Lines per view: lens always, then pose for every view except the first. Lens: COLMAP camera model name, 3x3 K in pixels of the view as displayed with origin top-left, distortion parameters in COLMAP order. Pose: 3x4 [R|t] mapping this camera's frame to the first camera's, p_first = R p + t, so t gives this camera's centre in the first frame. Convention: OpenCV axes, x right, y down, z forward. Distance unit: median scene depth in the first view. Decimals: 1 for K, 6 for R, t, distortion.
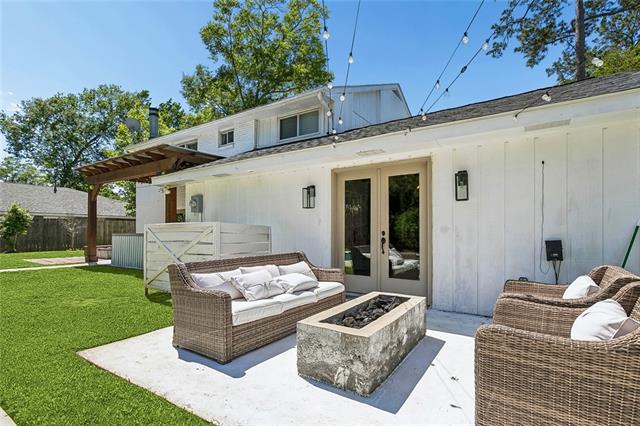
lens RADIAL K [[308.0, 0, 320.0], [0, 308.0, 227.8], [0, 0, 1]] dist [-0.000702, -0.000119]
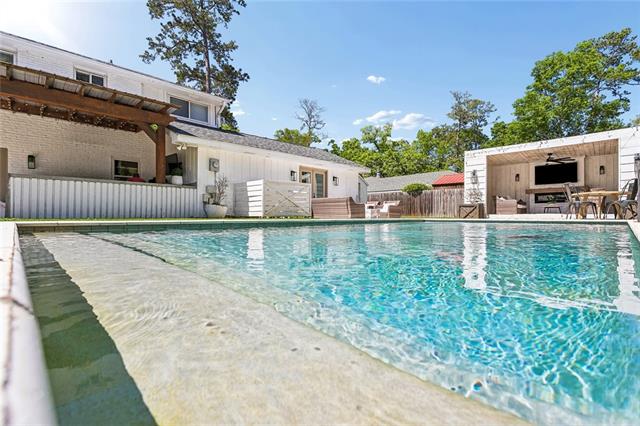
lens RADIAL K [[305.5, 0, 322.1], [0, 305.5, 213.6], [0, 0, 1]] dist [0.003261, 0.000527]
pose [[0.197416, 0.010304, 0.980266, -0.579062], [-0.011015, 0.999905, -0.008292, 0.051242], [-0.980258, -0.009161, 0.197511, 0.093752]]
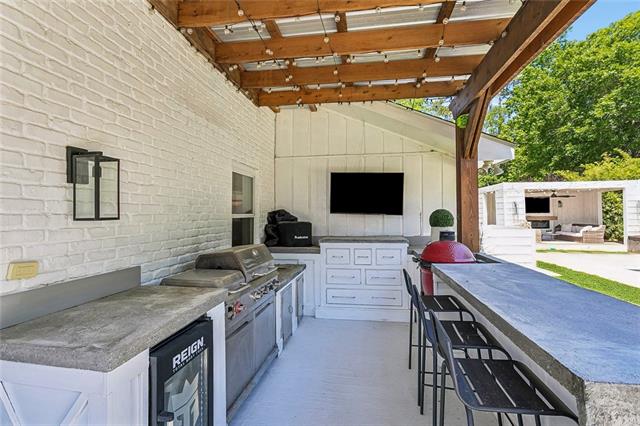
lens RADIAL K [[306.8, 0, 320.0], [0, 306.8, 213.0], [0, 0, 1]] dist [0.002890, 0.000693]
pose [[-0.407838, 0.005538, 0.913037, -0.340643], [-0.006769, 0.999936, -0.009088, -0.012842], [-0.913029, -0.009887, -0.407775, 0.569145]]
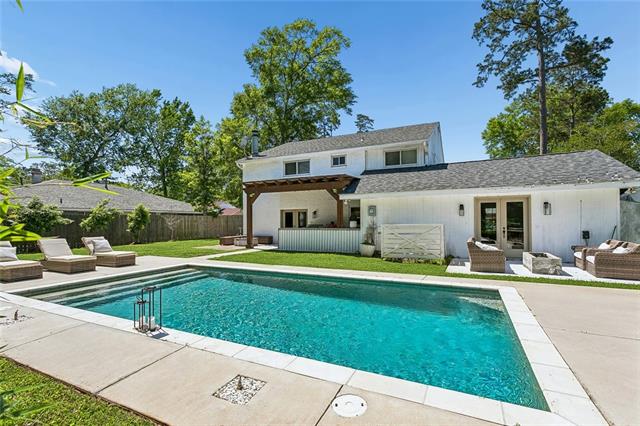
lens RADIAL K [[306.8, 0, 320.0], [0, 306.8, 213.0], [0, 0, 1]] dist [0.002890, 0.000693]
pose [[0.991604, -0.003501, 0.129262, -0.323848], [0.005214, 0.999903, -0.012918, -0.016104], [-0.129204, 0.013483, 0.991526, -0.233371]]
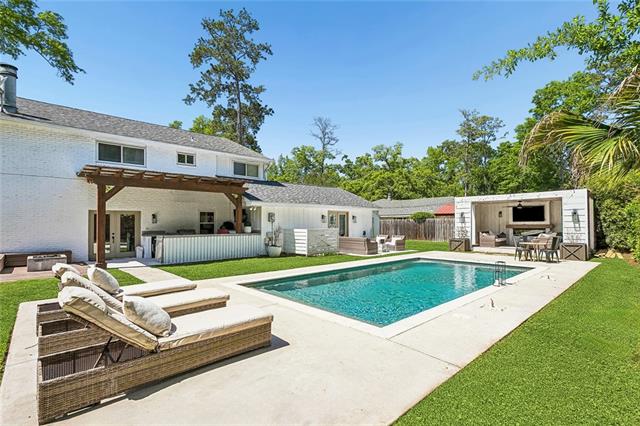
lens RADIAL K [[306.8, 0, 320.0], [0, 306.8, 213.0], [0, 0, 1]] dist [0.002890, 0.000693]
pose [[0.242367, 0.034374, 0.969576, -0.788412], [-0.006193, 0.999407, -0.033884, -0.014540], [-0.970165, 0.002208, 0.242436, 0.081371]]
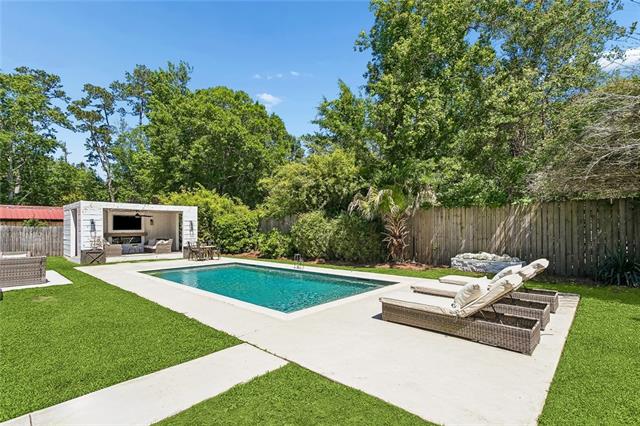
lens RADIAL K [[308.0, 0, 320.0], [0, 308.0, 227.8], [0, 0, 1]] dist [-0.000702, -0.000119]
pose [[-0.986094, 0.009281, 0.165930, -0.537209], [0.007159, 0.999885, -0.013380, -0.013387], [-0.166035, -0.012006, -0.986047, 0.521631]]
